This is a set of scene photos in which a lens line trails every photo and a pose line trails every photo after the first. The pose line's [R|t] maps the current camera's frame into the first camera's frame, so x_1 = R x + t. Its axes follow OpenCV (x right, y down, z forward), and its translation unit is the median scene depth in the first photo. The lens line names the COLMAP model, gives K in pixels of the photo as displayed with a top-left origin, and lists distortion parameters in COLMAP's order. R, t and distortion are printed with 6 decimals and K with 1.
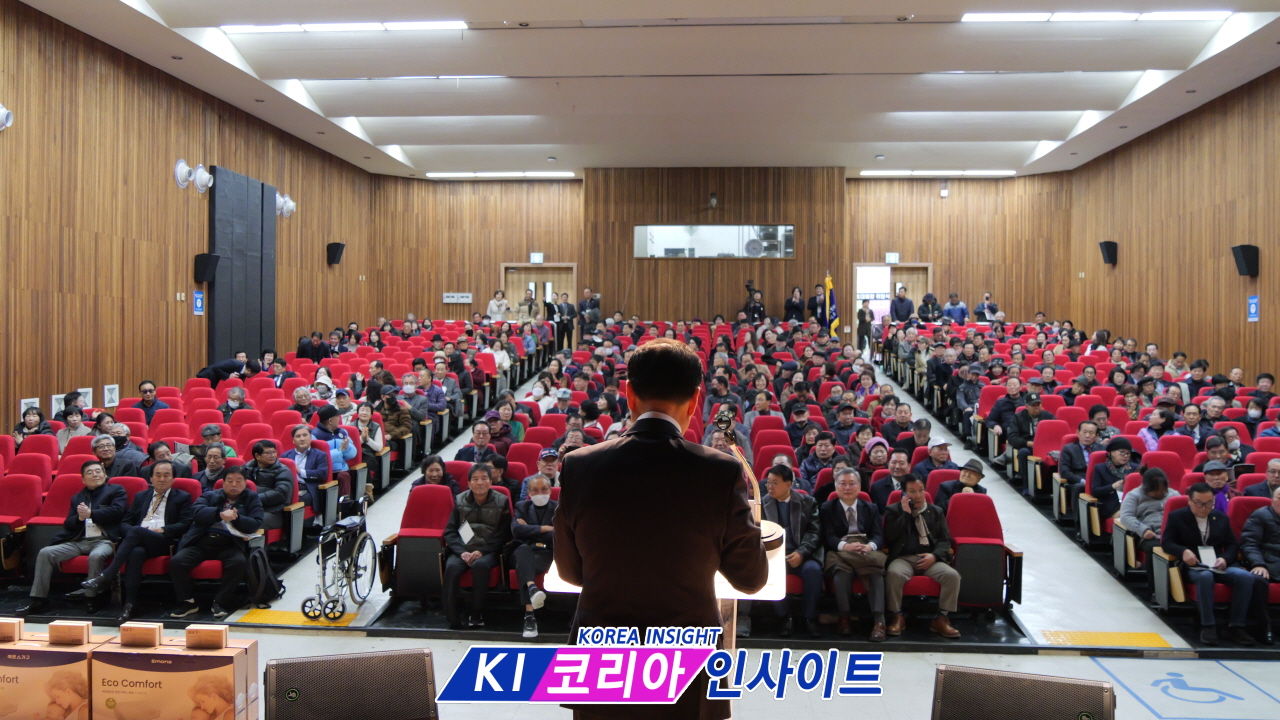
lens RADIAL K [[1127.1, 0, 639.7], [0, 1127.1, 355.8], [0, 0, 1]] dist [-0.044382, 0.012231]
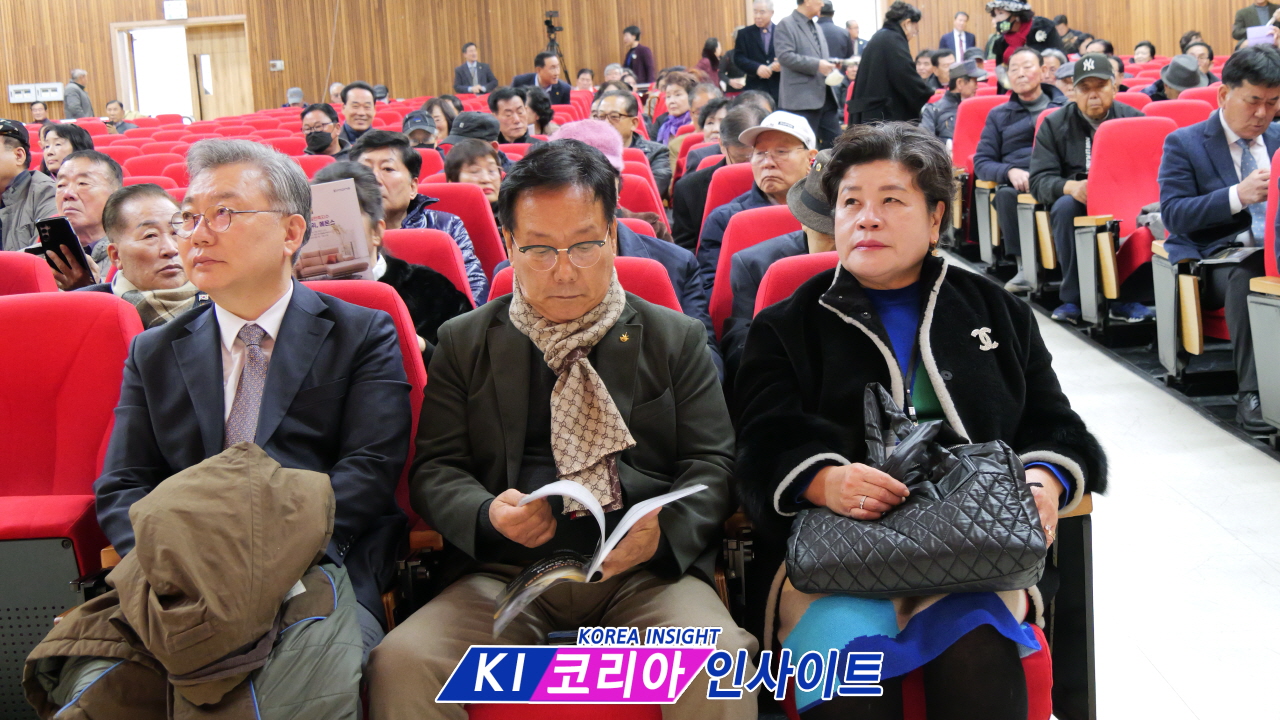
lens RADIAL K [[1551.9, 0, 640.3], [0, 1551.9, 359.0], [0, 0, 1]] dist [0.002637, 0.000000]
pose [[0.994973, -0.077147, 0.063847, 0.073130], [0.071719, 0.993937, 0.083335, 0.035835], [-0.069888, -0.078337, 0.994474, 0.216729]]
